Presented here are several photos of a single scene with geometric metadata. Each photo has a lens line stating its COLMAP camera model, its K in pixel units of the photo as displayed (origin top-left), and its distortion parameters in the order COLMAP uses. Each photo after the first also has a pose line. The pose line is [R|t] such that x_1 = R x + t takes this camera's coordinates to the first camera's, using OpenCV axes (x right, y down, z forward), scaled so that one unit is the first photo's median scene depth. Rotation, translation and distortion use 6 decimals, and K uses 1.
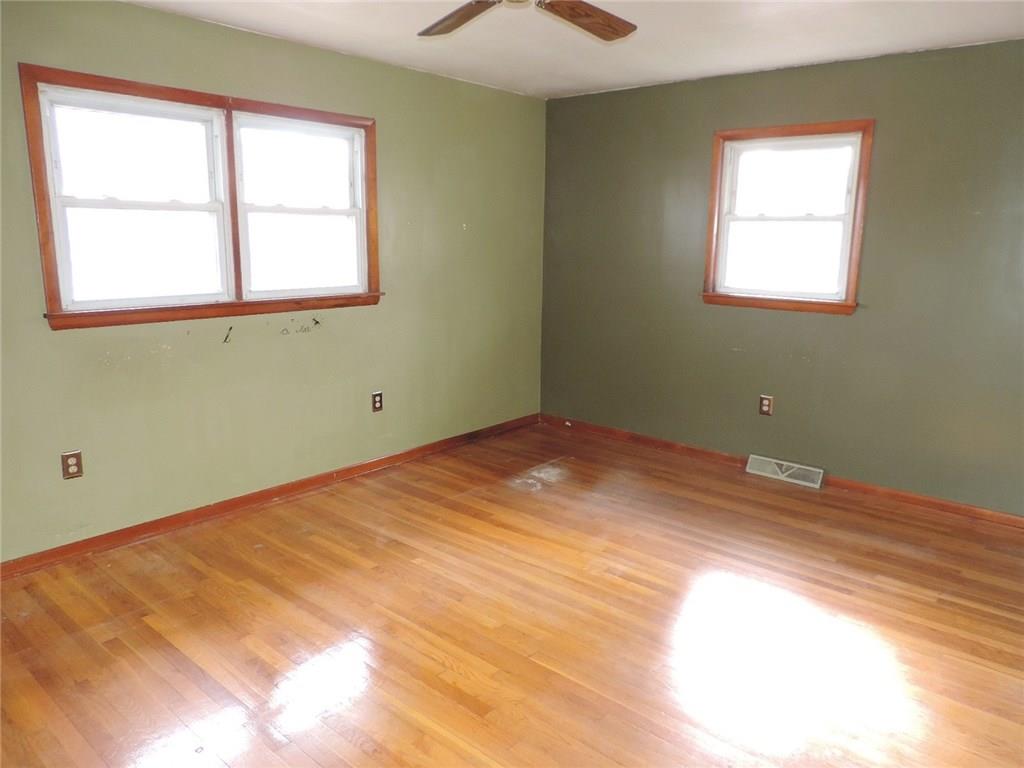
lens RADIAL K [[723.4, 0, 517.1], [0, 723.4, 386.3], [0, 0, 1]] dist [-0.020065, 0.009143]
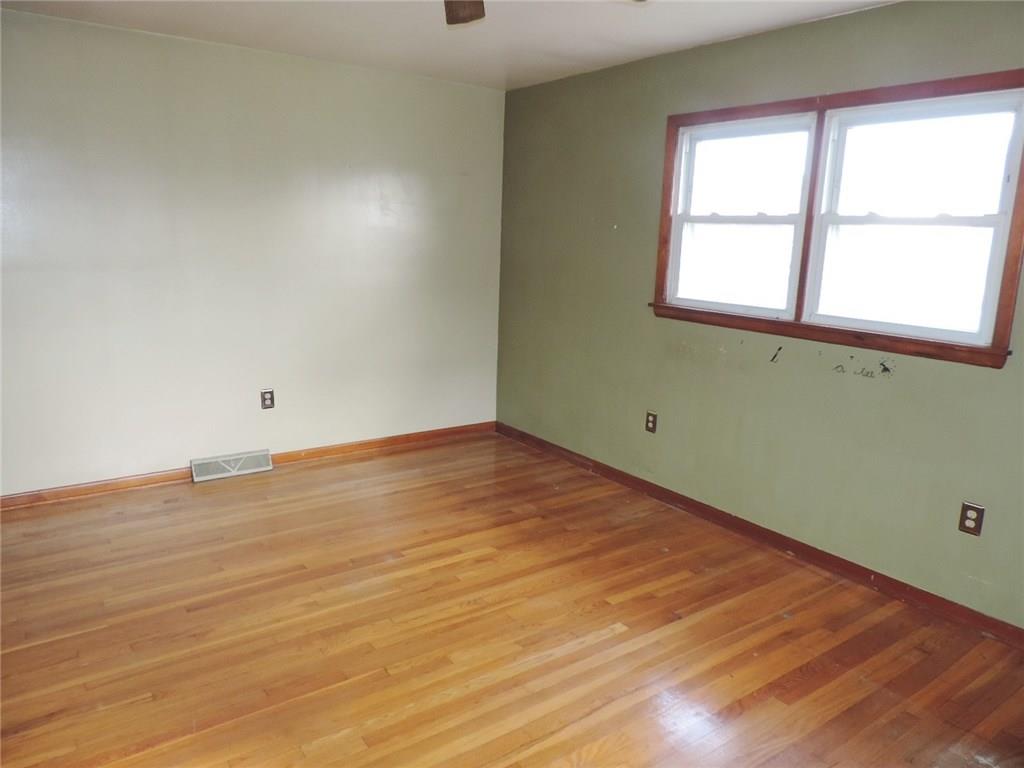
lens RADIAL K [[723.4, 0, 514.2], [0, 723.4, 381.4], [0, 0, 1]] dist [-0.020065, 0.009143]
pose [[-0.233526, 0.177947, -0.955929, 0.623589], [-0.229411, 0.945274, 0.232007, -0.190488], [0.944900, 0.273480, -0.179923, 0.918217]]
